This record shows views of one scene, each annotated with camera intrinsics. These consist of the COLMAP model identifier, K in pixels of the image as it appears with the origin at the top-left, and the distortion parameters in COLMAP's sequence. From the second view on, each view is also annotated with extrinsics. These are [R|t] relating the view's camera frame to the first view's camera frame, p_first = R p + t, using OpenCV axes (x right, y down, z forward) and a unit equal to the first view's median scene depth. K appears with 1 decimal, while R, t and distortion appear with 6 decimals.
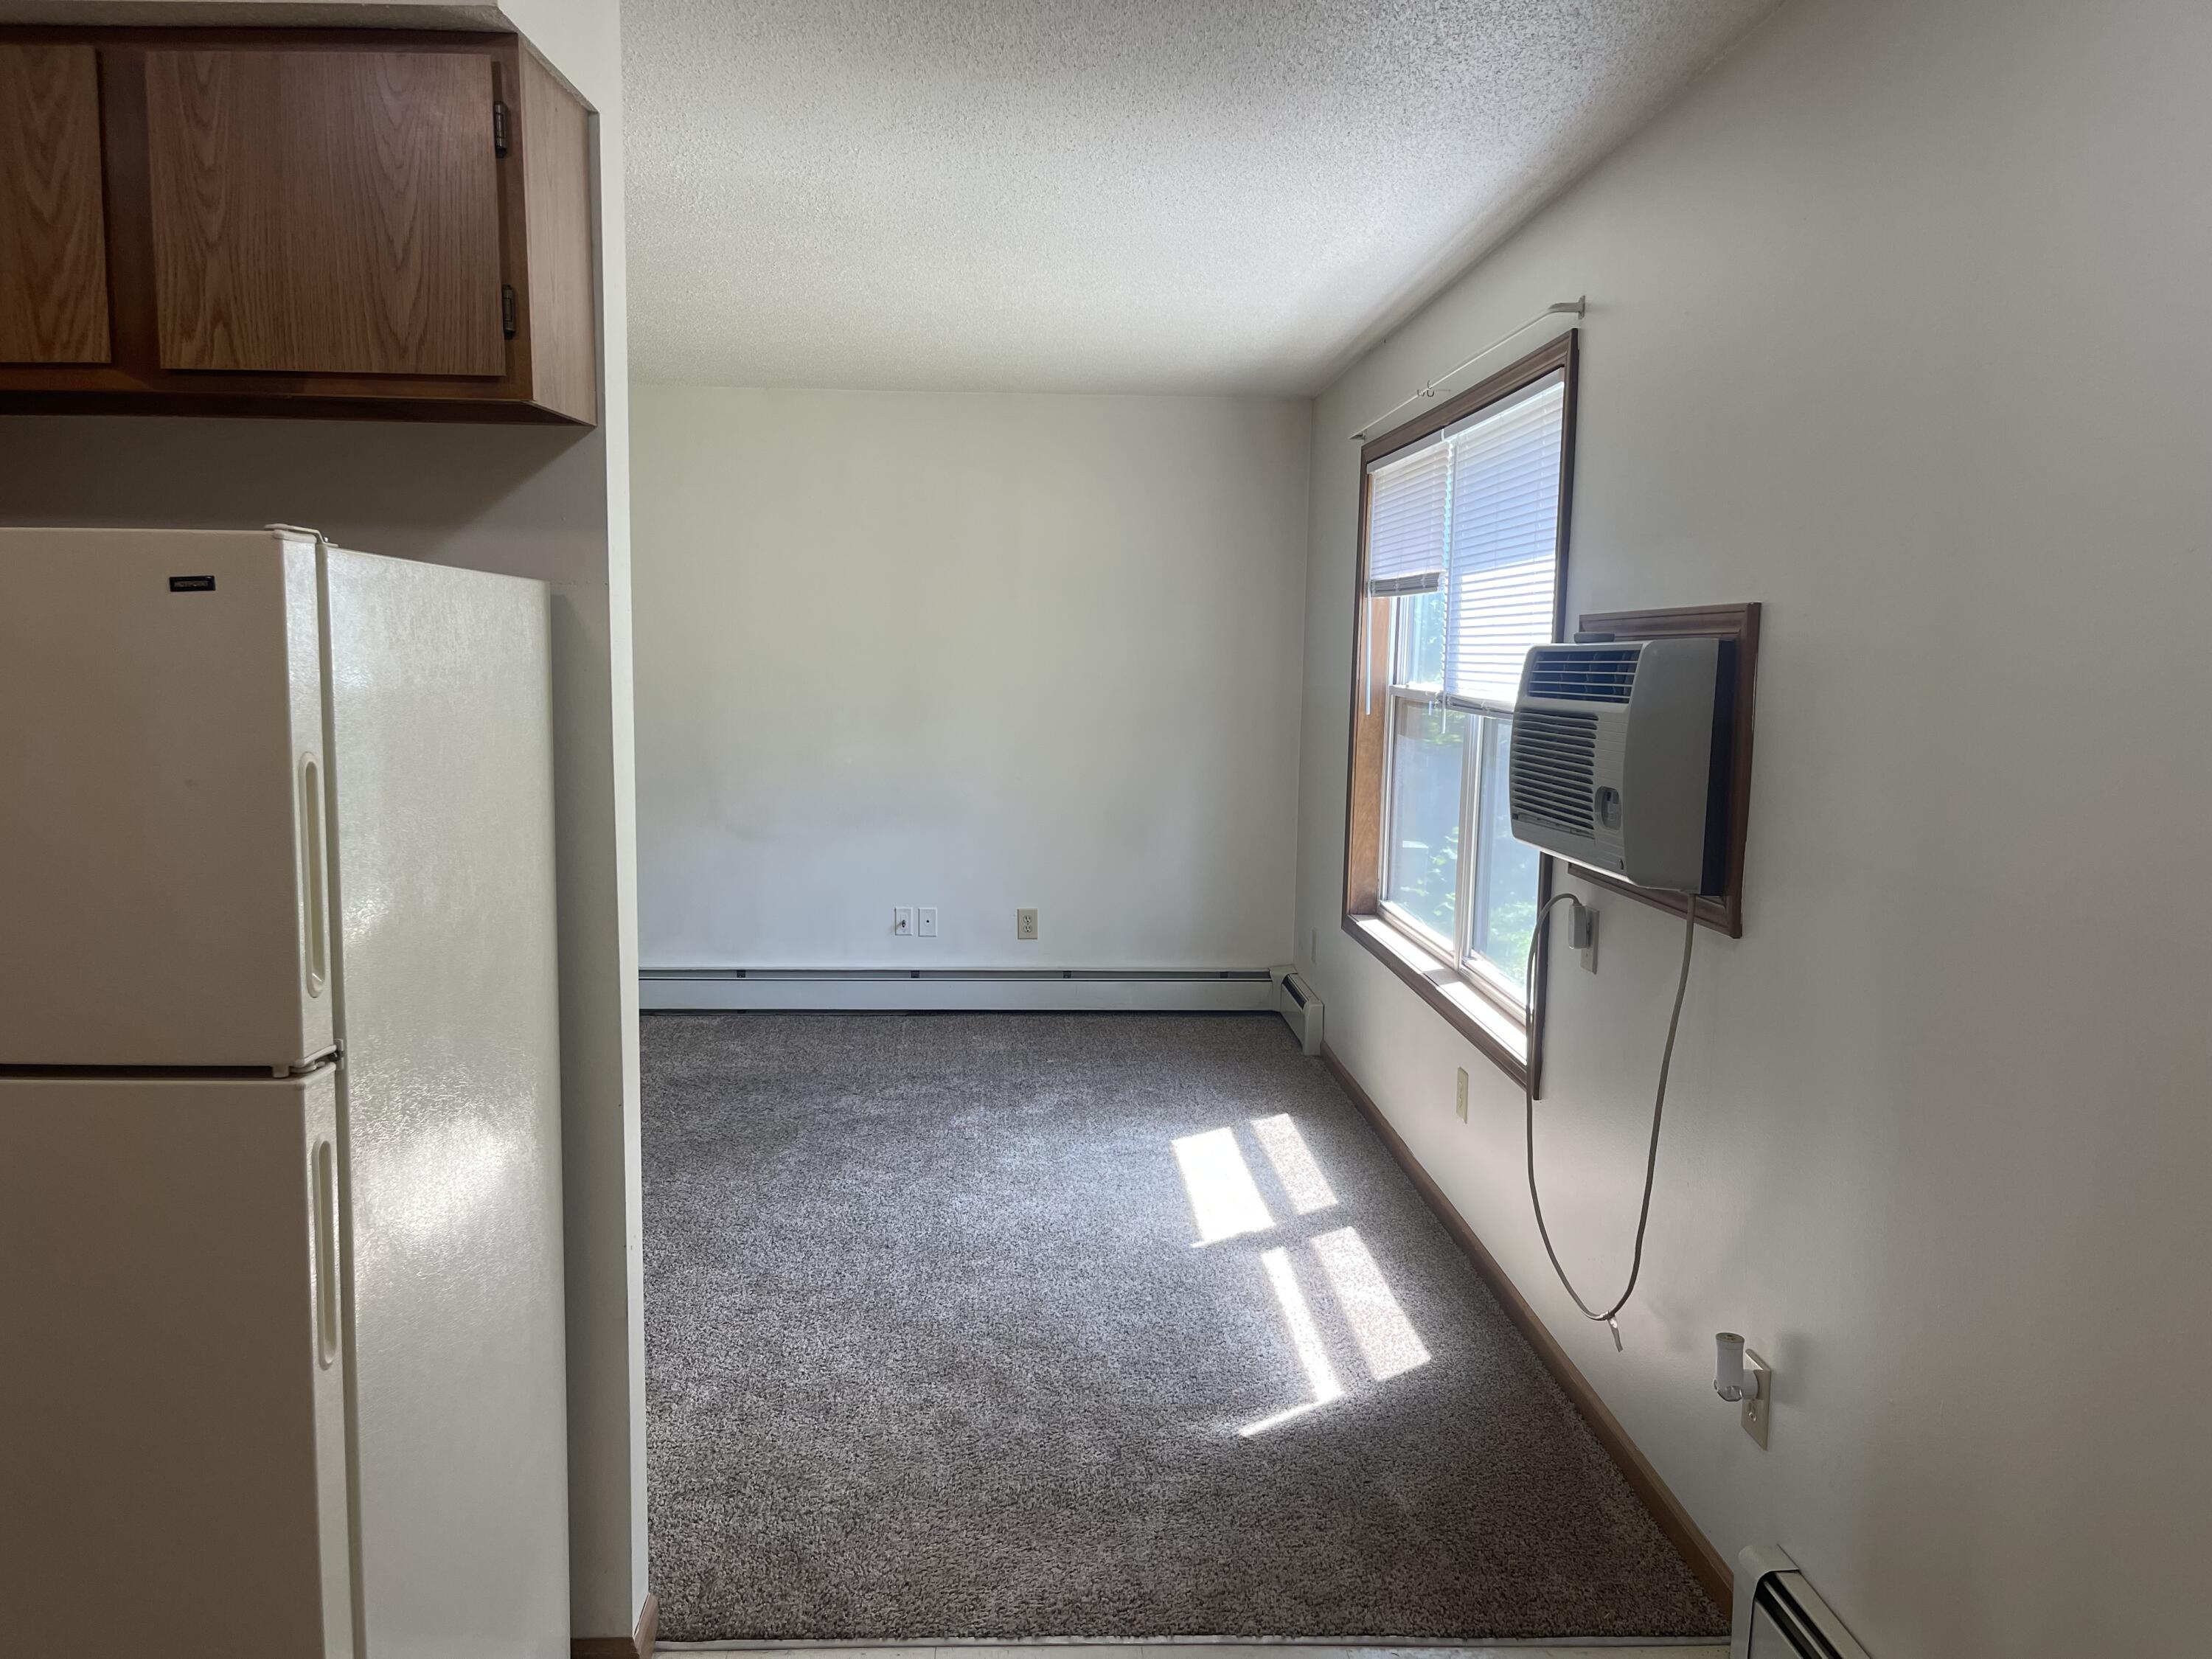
lens RADIAL K [[1655.5, 0, 1117.8], [0, 1655.5, 839.9], [0, 0, 1]] dist [0.074616, -0.105177]
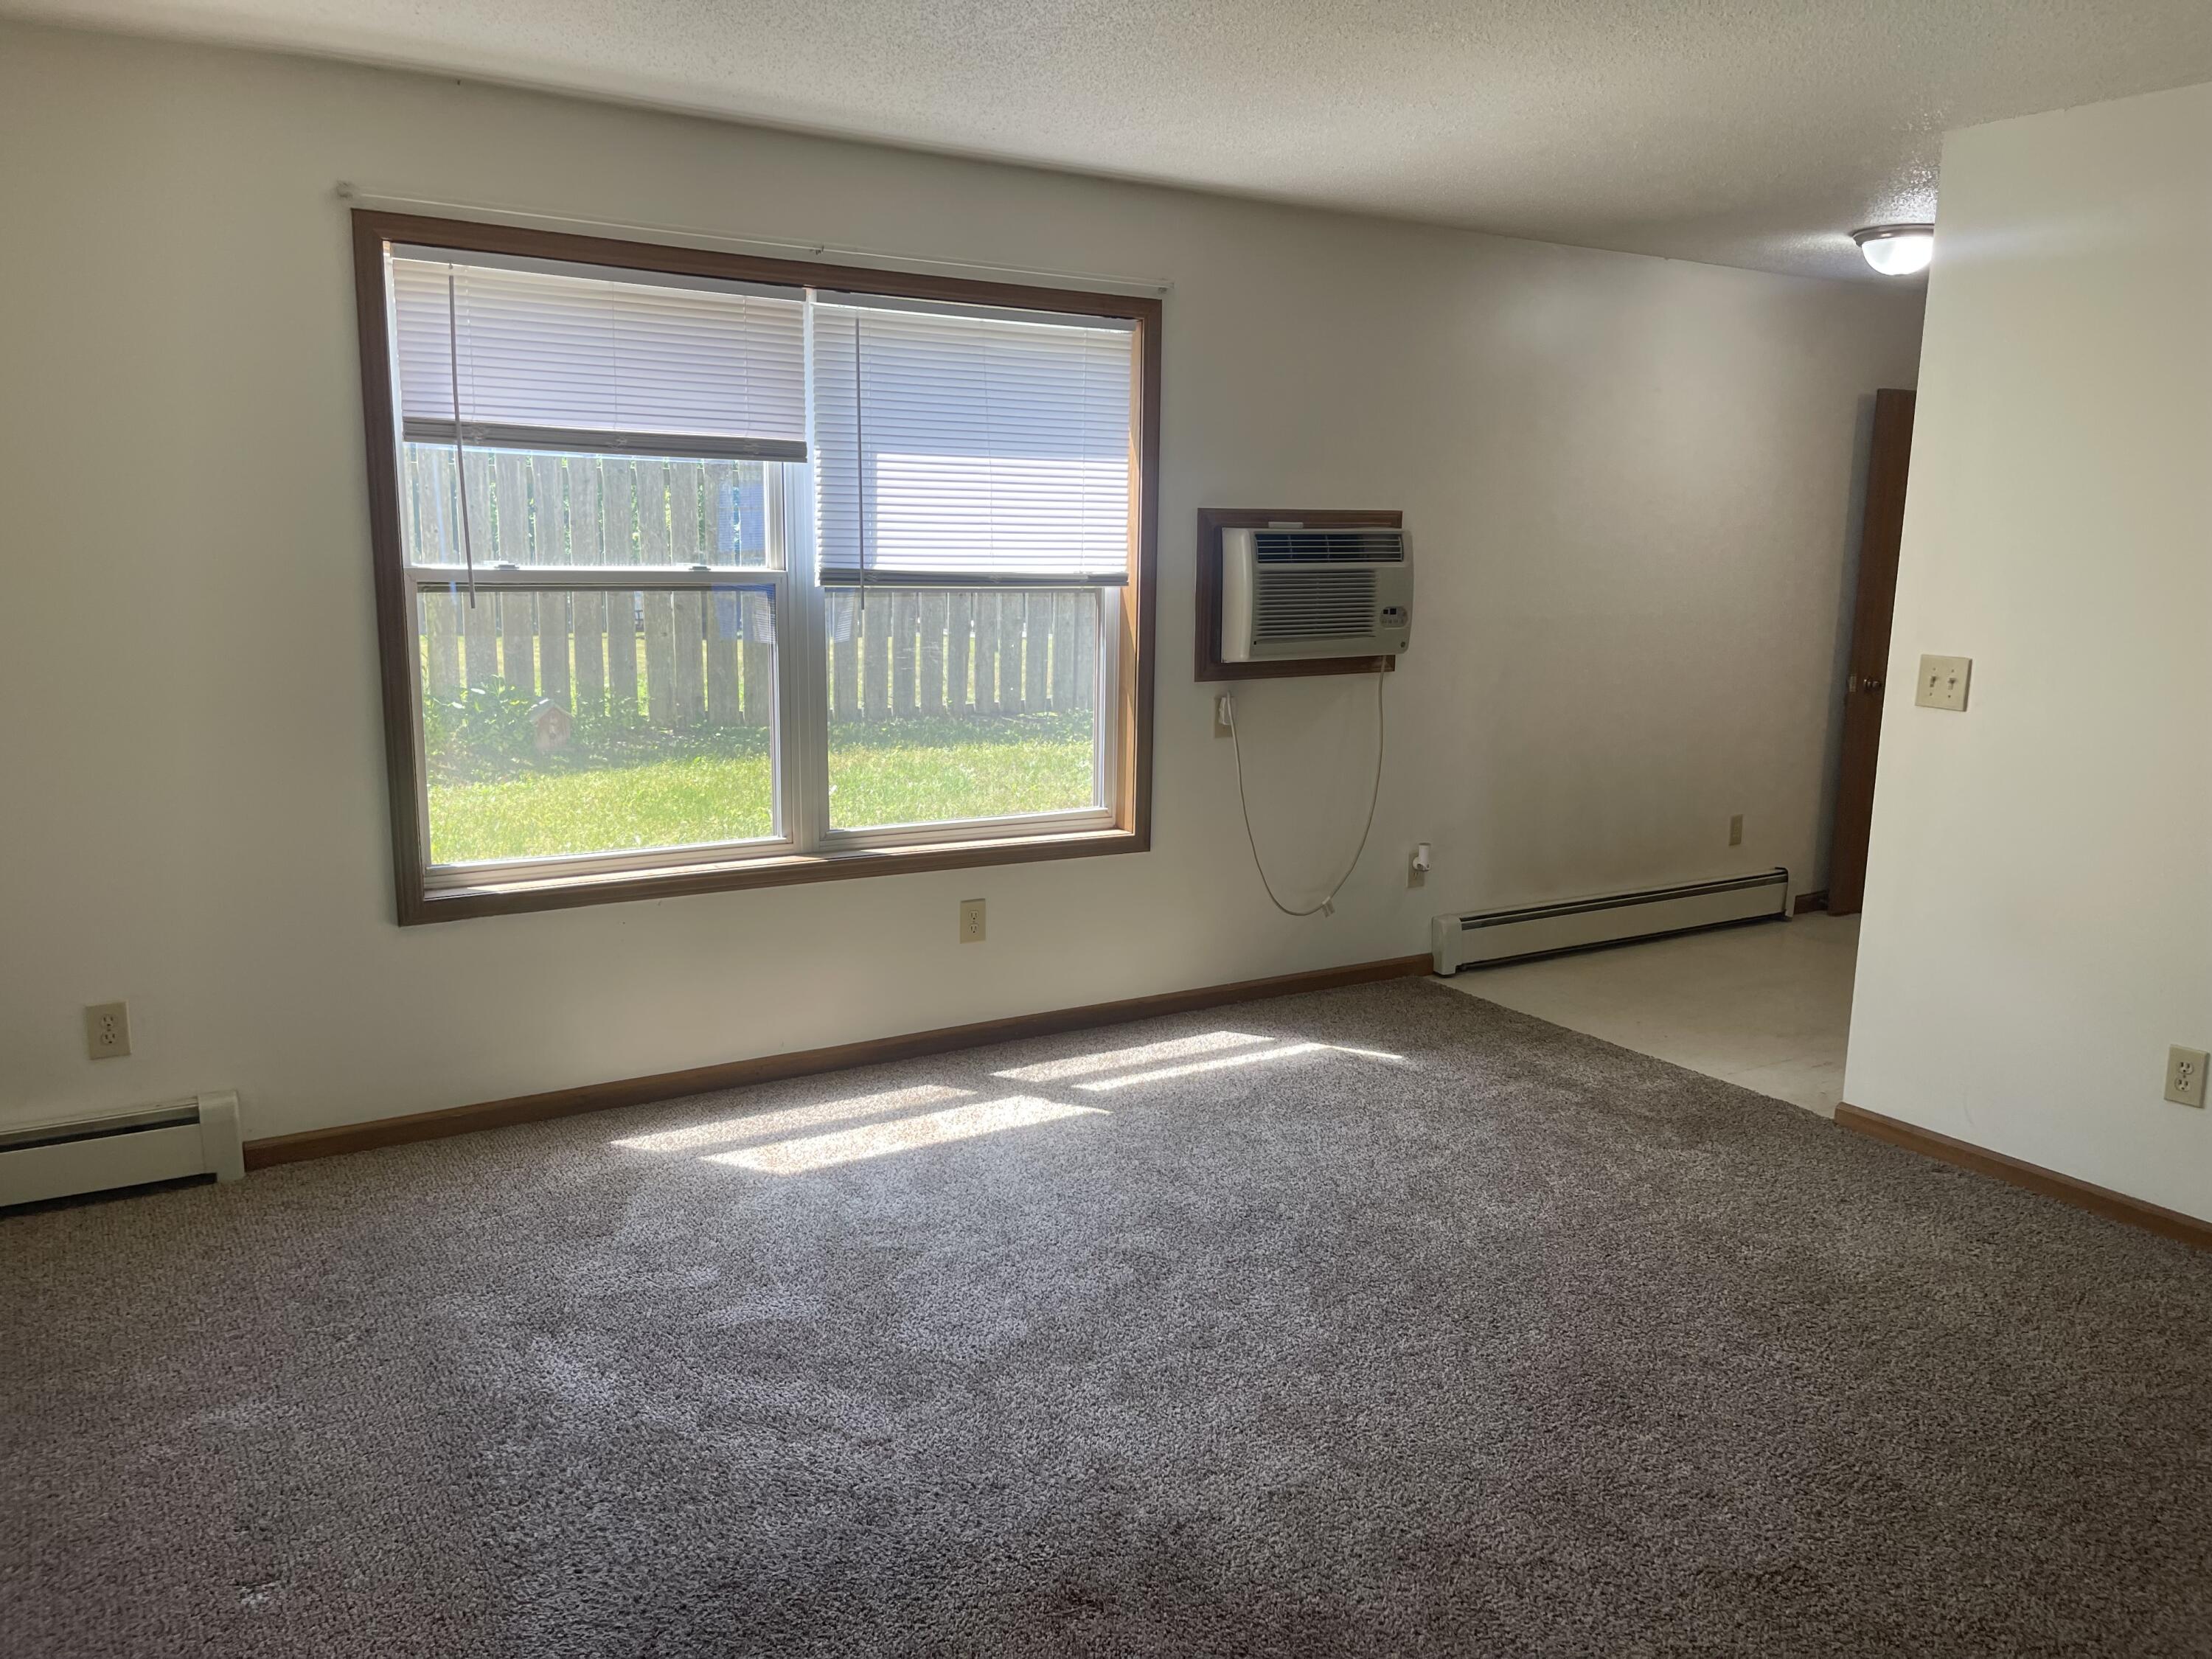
lens RADIAL K [[1655.5, 0, 1117.8], [0, 1655.5, 839.9], [0, 0, 1]] dist [0.074616, -0.105177]
pose [[-0.471604, -0.188110, 0.861513, -0.645849], [0.078719, 0.964100, 0.253602, -0.144935], [-0.878290, 0.187417, -0.439865, 1.116756]]
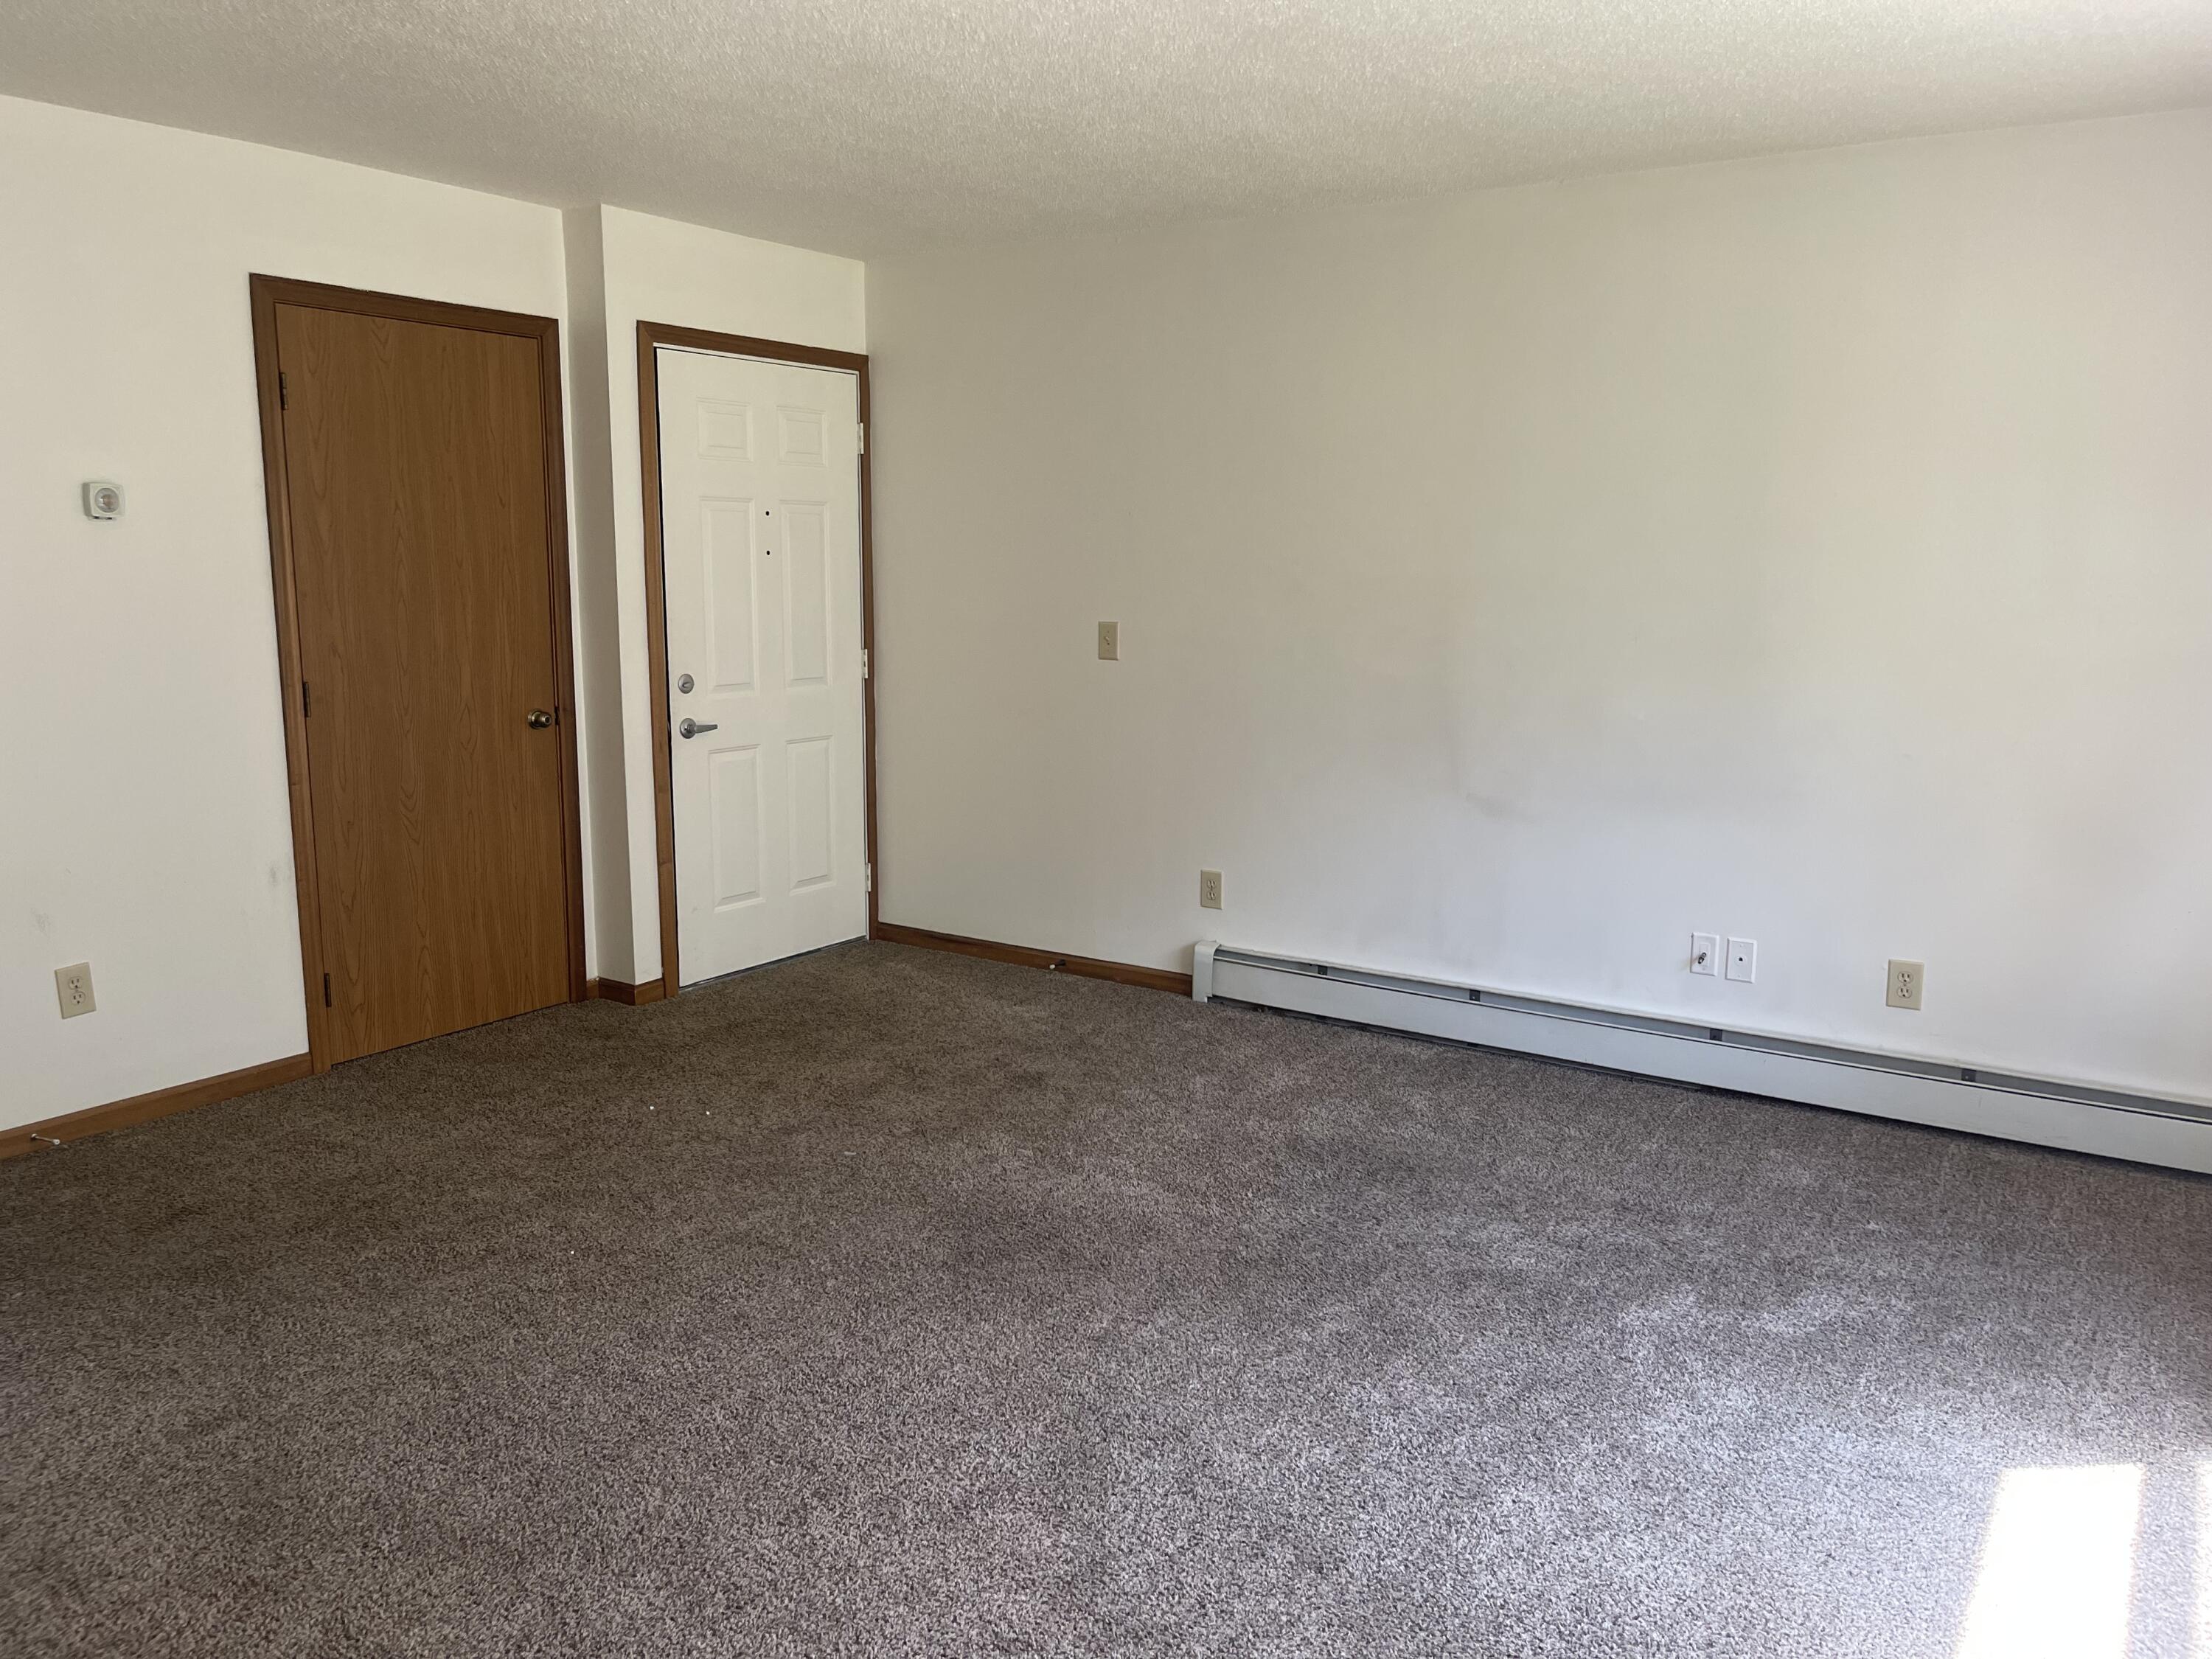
lens RADIAL K [[1655.5, 0, 1117.8], [0, 1655.5, 839.9], [0, 0, 1]] dist [0.074616, -0.105177]
pose [[0.798833, 0.093431, -0.594253, 0.101624], [-0.065705, 0.995506, 0.068194, -0.035799], [0.597954, -0.015430, 0.801382, 0.384516]]
